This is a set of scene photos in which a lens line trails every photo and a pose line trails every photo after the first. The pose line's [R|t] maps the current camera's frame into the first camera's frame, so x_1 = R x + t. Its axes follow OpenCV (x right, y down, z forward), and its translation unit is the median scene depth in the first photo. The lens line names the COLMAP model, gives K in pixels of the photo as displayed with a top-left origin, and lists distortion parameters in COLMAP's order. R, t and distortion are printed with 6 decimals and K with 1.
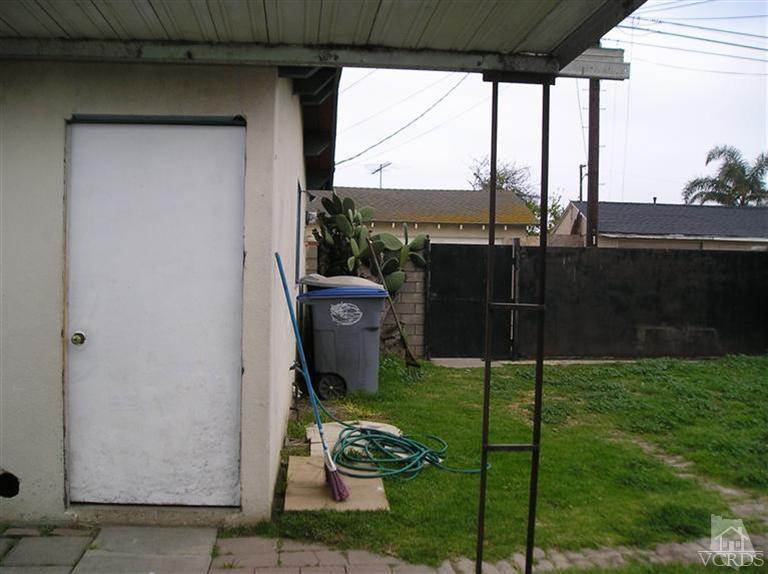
lens RADIAL K [[786.1, 0, 372.9], [0, 786.1, 301.5], [0, 0, 1]] dist [-0.146757, 0.124062]
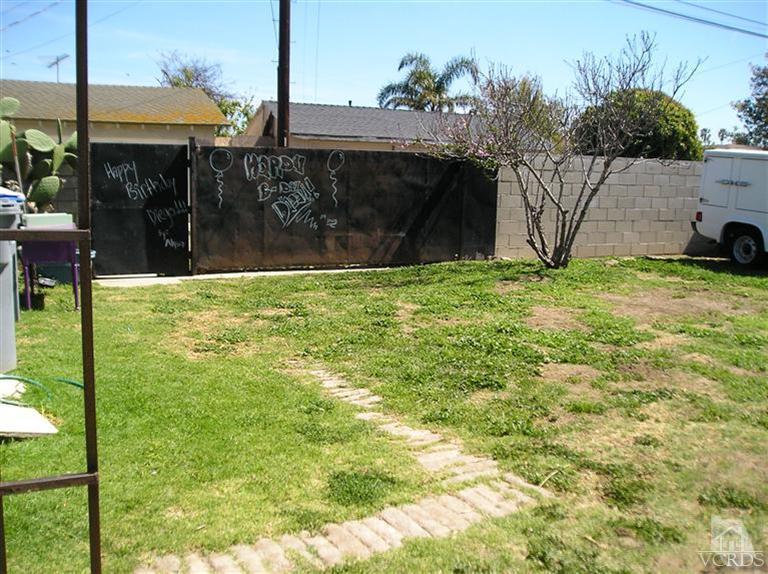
lens RADIAL K [[786.1, 0, 372.9], [0, 786.1, 301.5], [0, 0, 1]] dist [-0.146757, 0.124062]
pose [[0.930552, -0.054308, 0.362111, 0.076478], [0.010070, 0.992361, 0.122954, -0.003682], [-0.366022, -0.110768, 0.923990, 0.154245]]
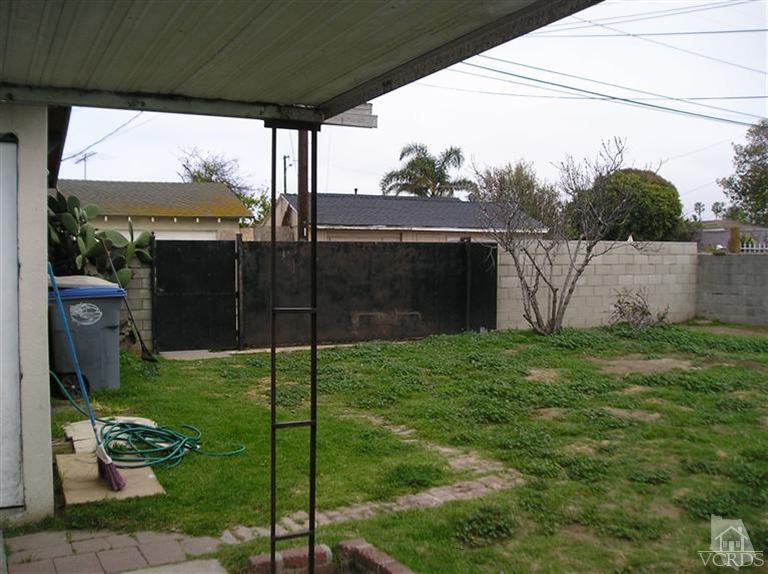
lens RADIAL K [[786.1, 0, 372.9], [0, 786.1, 301.5], [0, 0, 1]] dist [-0.146757, 0.124062]
pose [[0.930712, -0.036119, 0.363966, -0.056933], [0.030504, 0.999311, 0.021165, -0.011161], [-0.364480, -0.008596, 0.931172, -0.075764]]
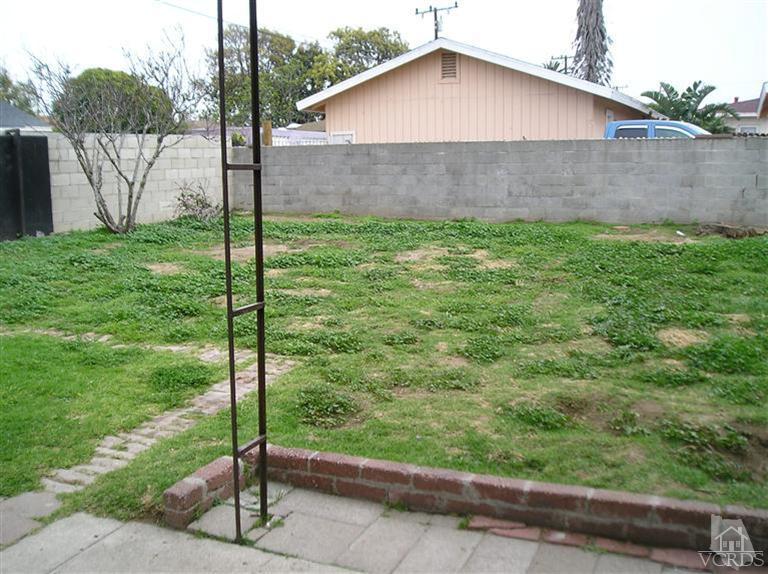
lens RADIAL K [[786.1, 0, 372.9], [0, 786.1, 301.5], [0, 0, 1]] dist [-0.146757, 0.124062]
pose [[0.497633, -0.177859, 0.848957, -0.223136], [0.057225, 0.983351, 0.172471, 0.004091], [-0.865498, -0.037246, 0.499526, 0.131667]]
